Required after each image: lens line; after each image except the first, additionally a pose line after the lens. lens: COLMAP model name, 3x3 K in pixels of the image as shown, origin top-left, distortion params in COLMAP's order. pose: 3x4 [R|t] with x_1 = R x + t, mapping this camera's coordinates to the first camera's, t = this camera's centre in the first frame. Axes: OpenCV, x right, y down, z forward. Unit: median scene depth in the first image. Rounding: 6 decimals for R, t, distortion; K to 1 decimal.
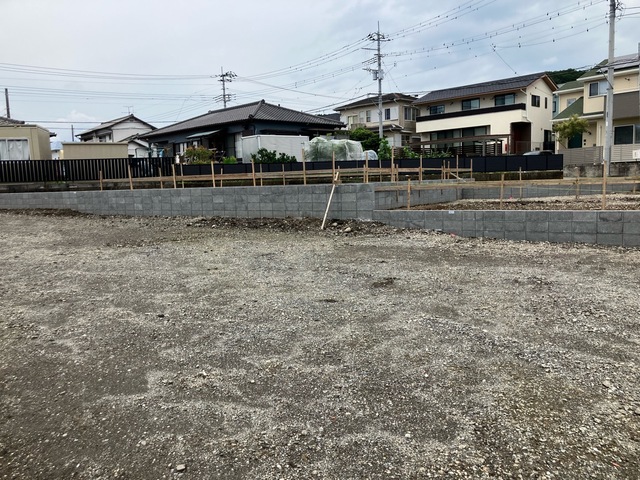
lens RADIAL K [[533.3, 0, 320.0], [0, 533.3, 240.0], [0, 0, 1]] dist [0.011605, 0.007456]
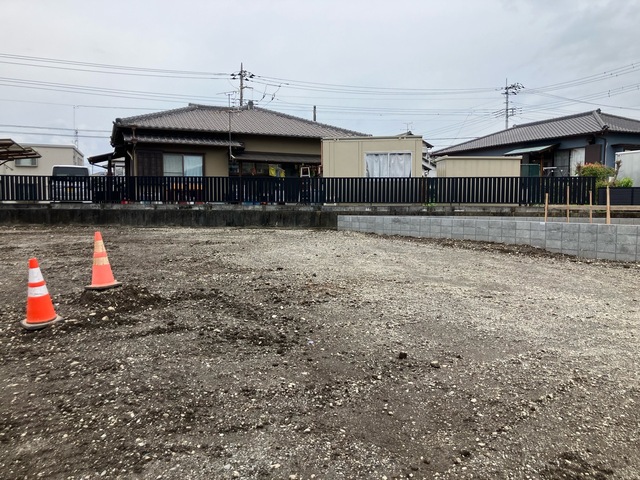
lens RADIAL K [[525.9, 0, 320.0], [0, 525.9, 240.0], [0, 0, 1]] dist [0.017496, 0.001828]
pose [[0.925226, 0.064227, -0.373940, -0.160386], [-0.077223, 0.996816, -0.019860, -0.010007], [0.371474, 0.047252, 0.927240, 0.079558]]
